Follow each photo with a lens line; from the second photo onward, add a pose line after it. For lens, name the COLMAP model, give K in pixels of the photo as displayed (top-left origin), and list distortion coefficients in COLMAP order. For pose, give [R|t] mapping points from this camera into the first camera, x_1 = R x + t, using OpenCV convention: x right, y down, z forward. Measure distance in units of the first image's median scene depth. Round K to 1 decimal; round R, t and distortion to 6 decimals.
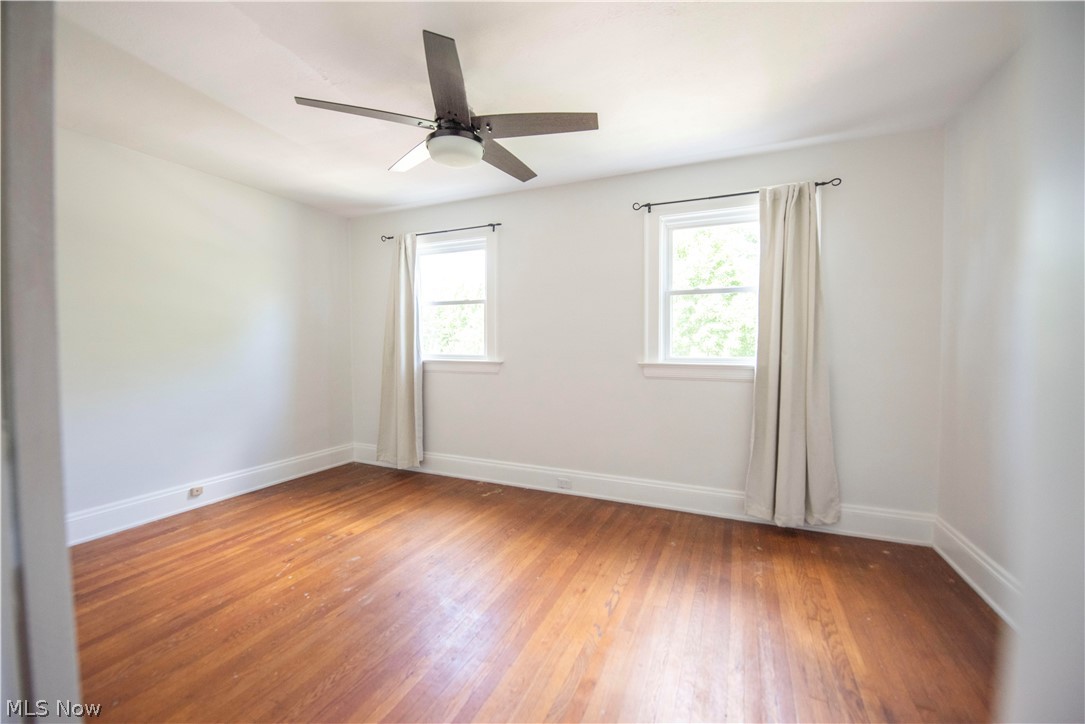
lens RADIAL K [[437.0, 0, 538.8], [0, 437.0, 354.1], [0, 0, 1]] dist [-0.009880, -0.000183]
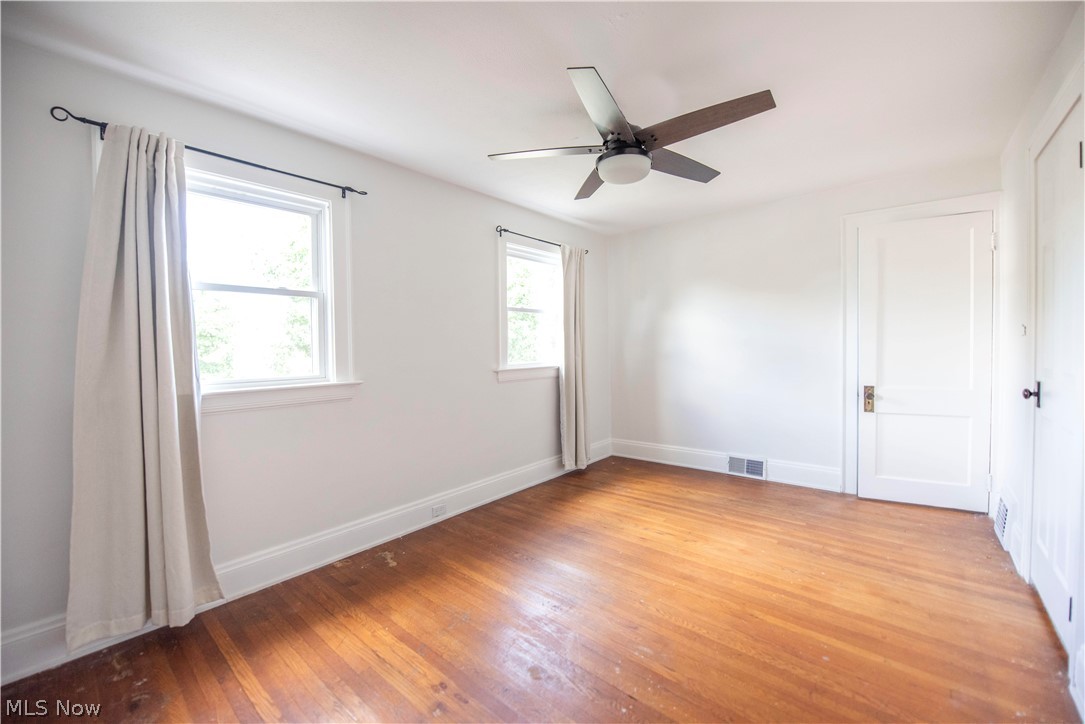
lens RADIAL K [[437.0, 0, 538.8], [0, 437.0, 354.1], [0, 0, 1]] dist [-0.009880, -0.000183]
pose [[0.280767, -0.025111, 0.959447, -0.808936], [0.038691, 0.999141, 0.014828, -0.032912], [-0.958996, 0.032959, 0.281498, 0.591959]]
